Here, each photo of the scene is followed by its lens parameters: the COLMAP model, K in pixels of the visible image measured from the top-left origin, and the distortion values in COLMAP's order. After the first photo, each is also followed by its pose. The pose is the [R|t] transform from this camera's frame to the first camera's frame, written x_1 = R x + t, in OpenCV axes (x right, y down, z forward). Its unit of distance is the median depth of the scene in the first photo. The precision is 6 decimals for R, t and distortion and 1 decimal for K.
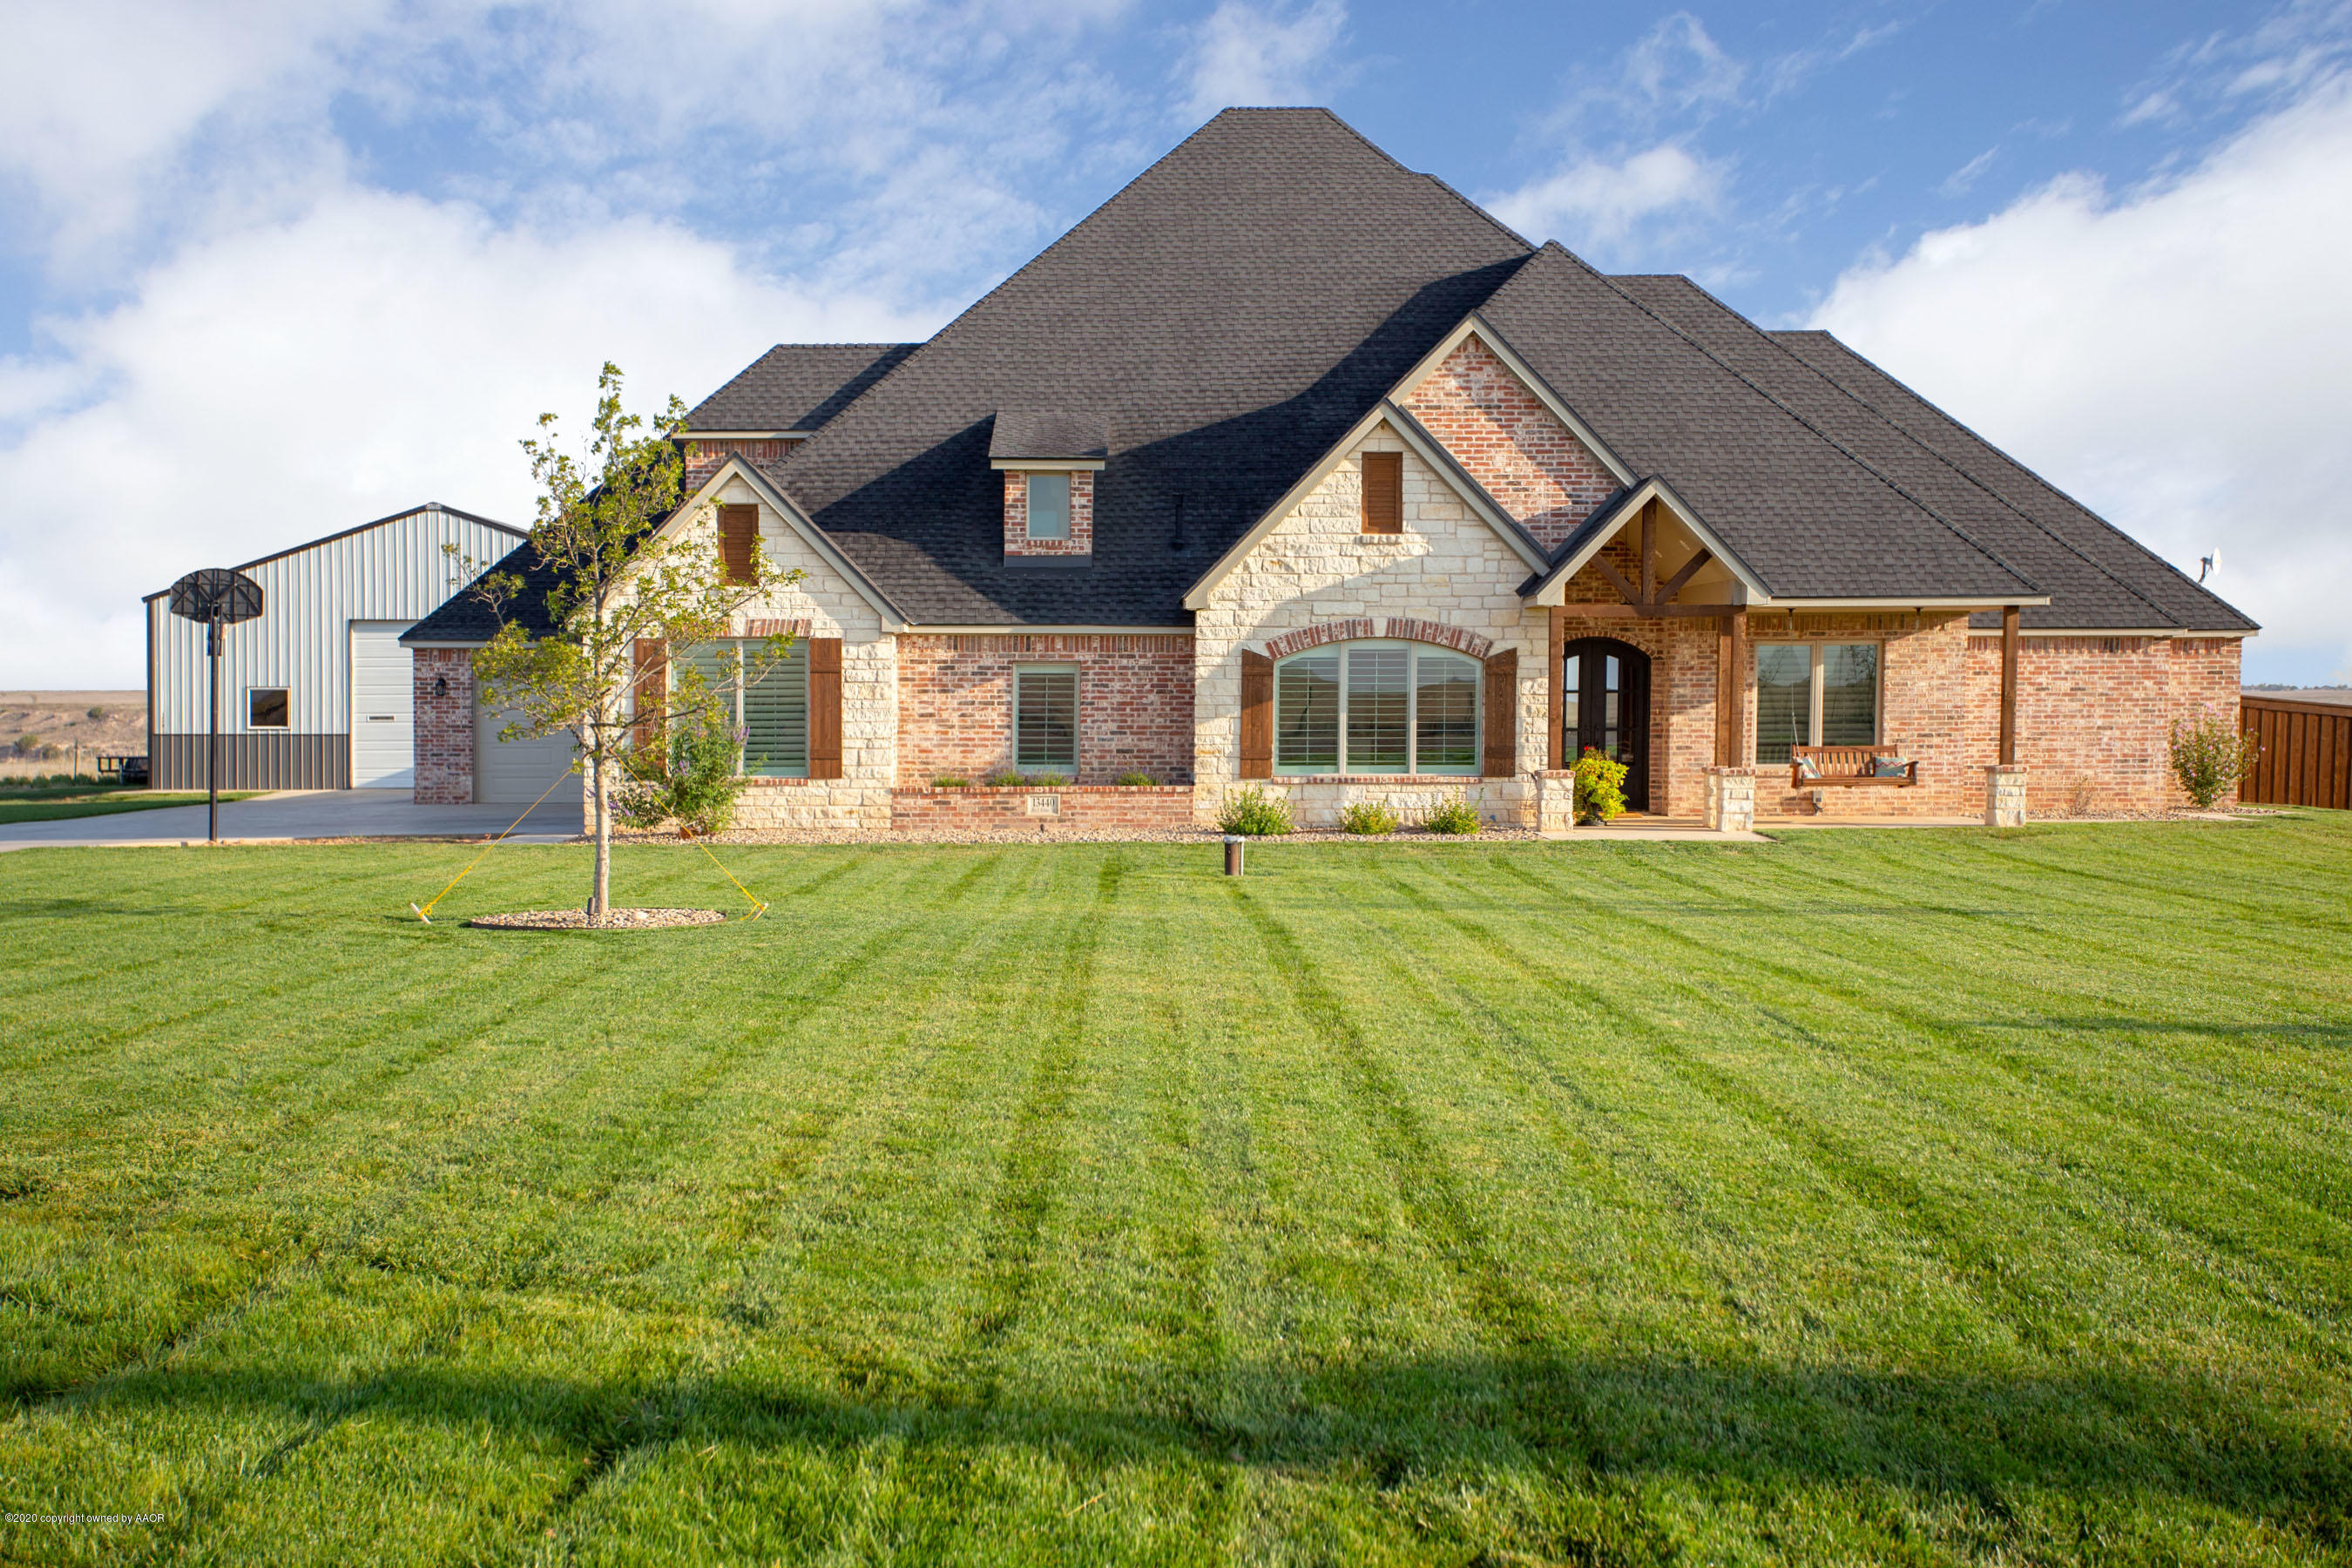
lens RADIAL K [[2621.2, 0, 1186.9], [0, 2621.2, 777.7], [0, 0, 1]] dist [0.069355, 0.000000]
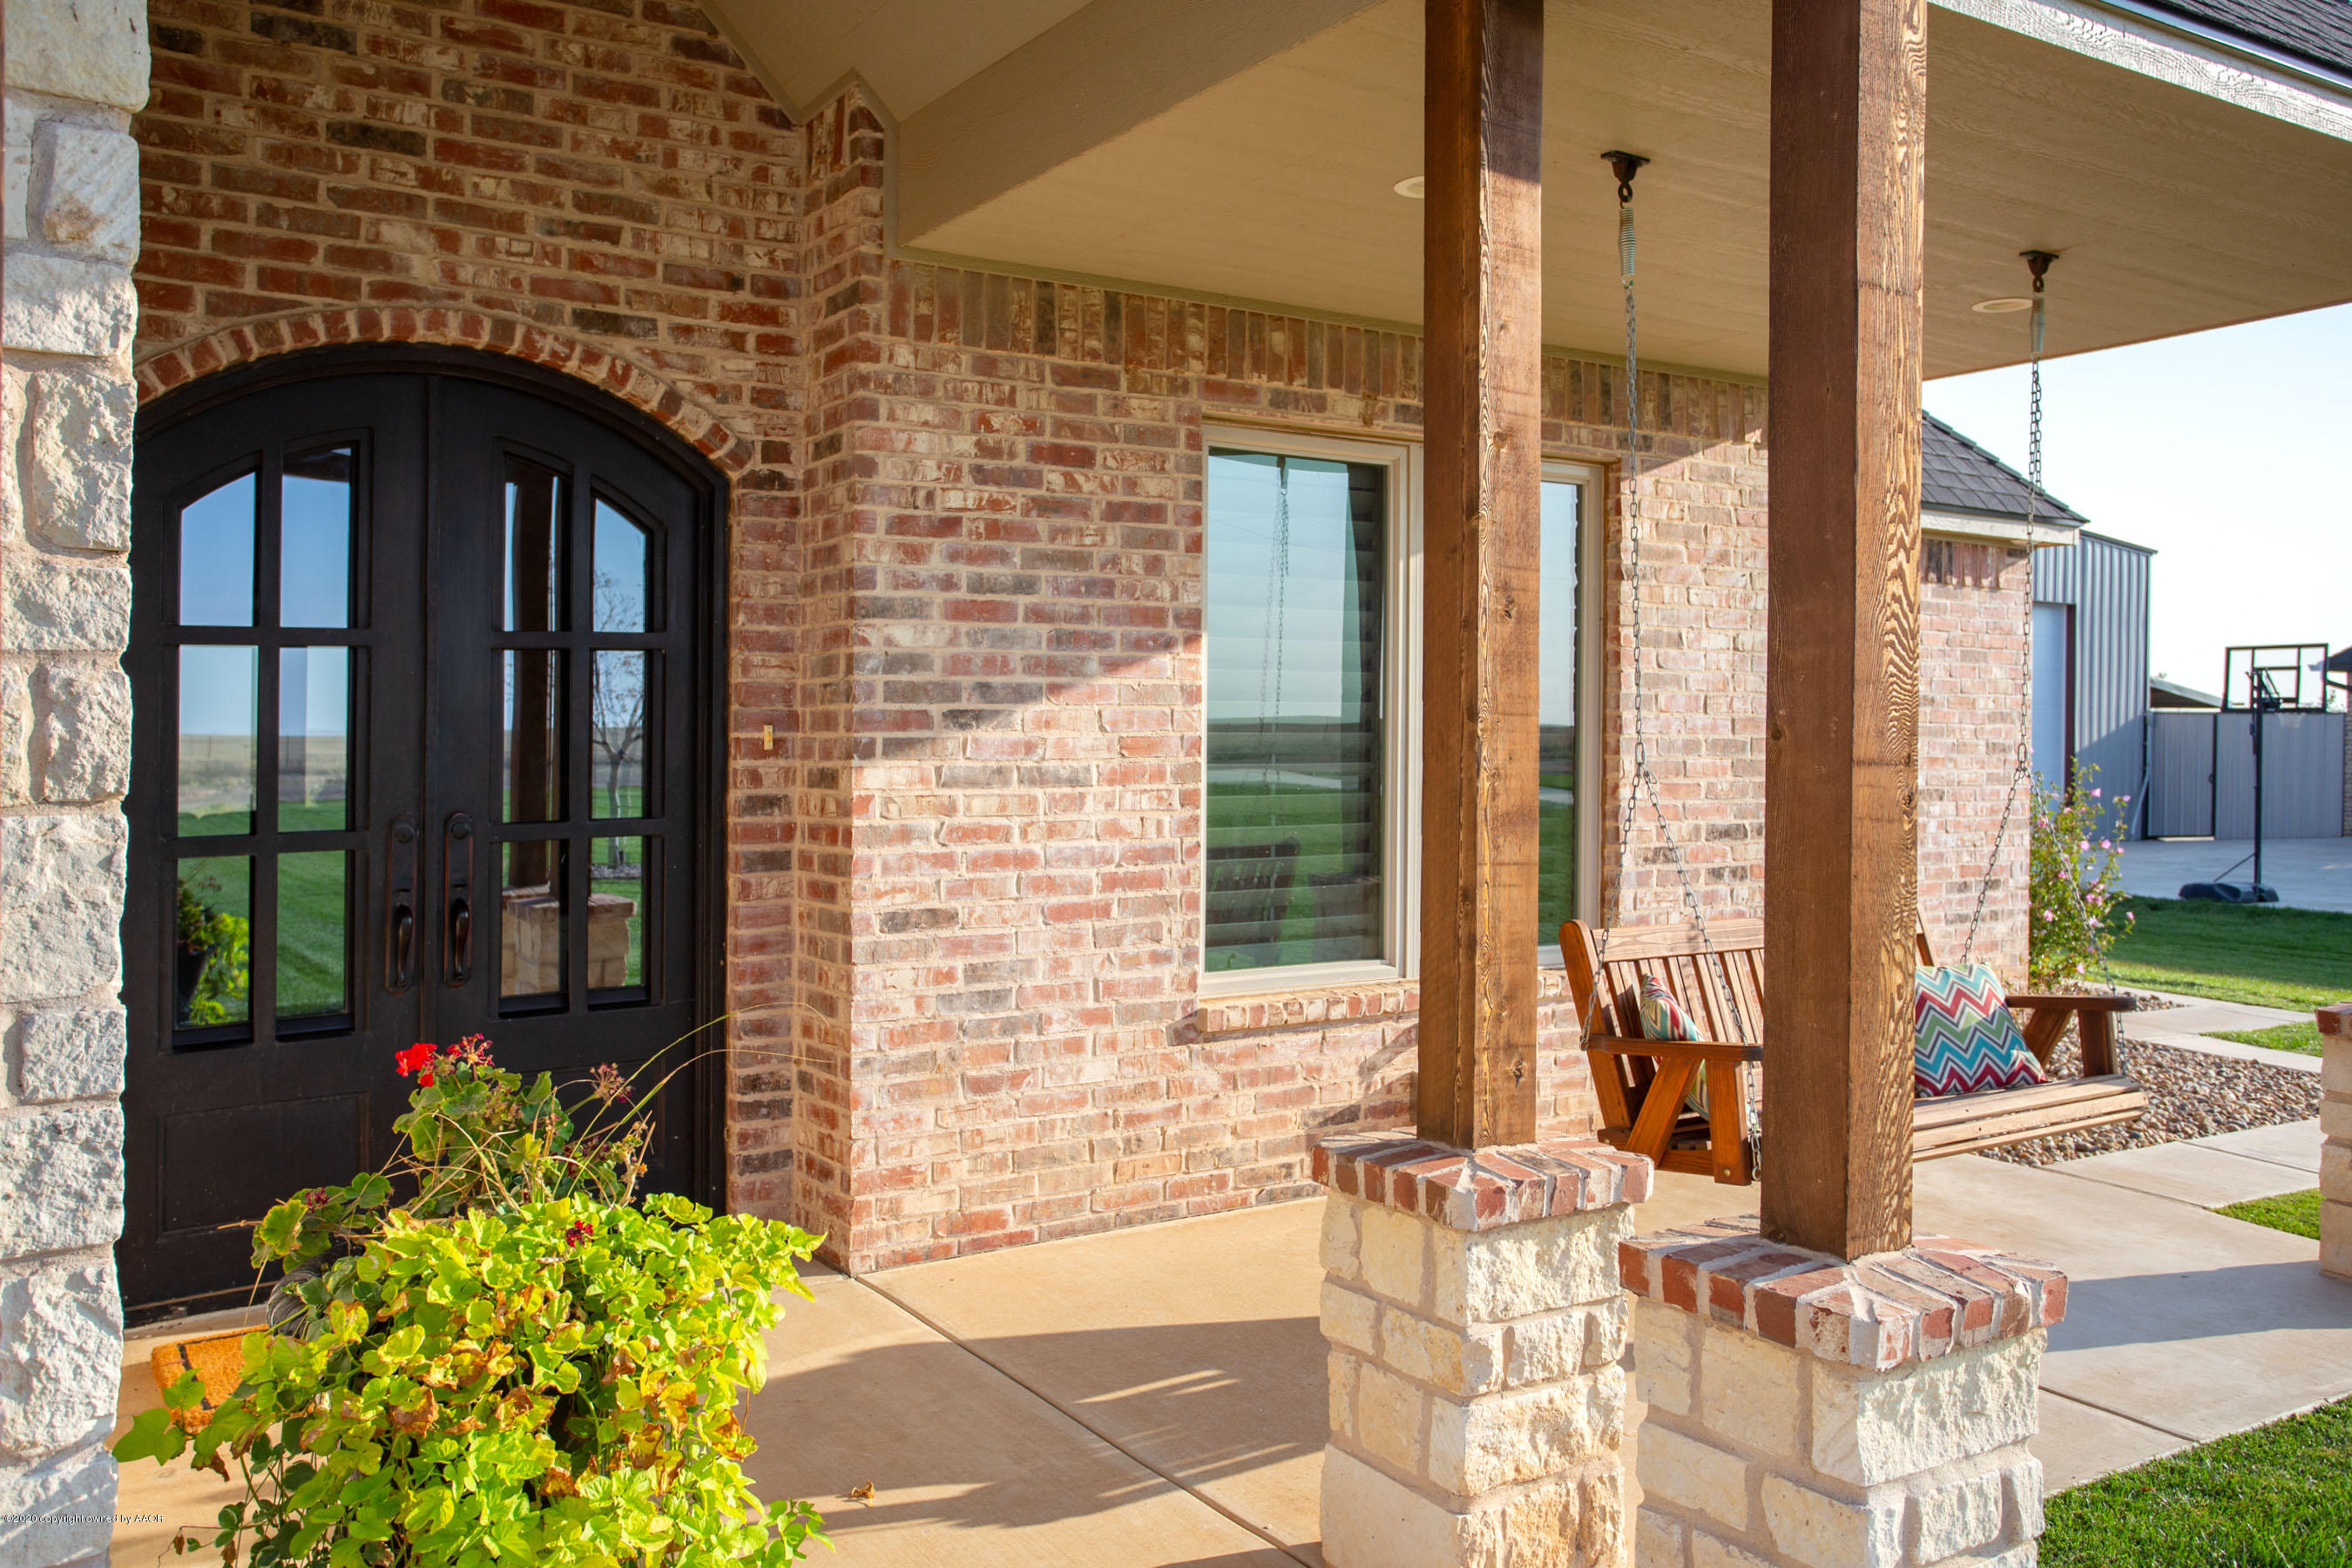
lens RADIAL K [[1957.4, 0, 1180.8], [0, 1957.4, 782.2], [0, 0, 1]] dist [0.003876, -0.000579]
pose [[0.860518, -0.008737, 0.509345, 0.134206], [0.015545, 0.999838, -0.009112, -0.020830], [-0.509183, 0.015758, 0.860514, 0.887218]]
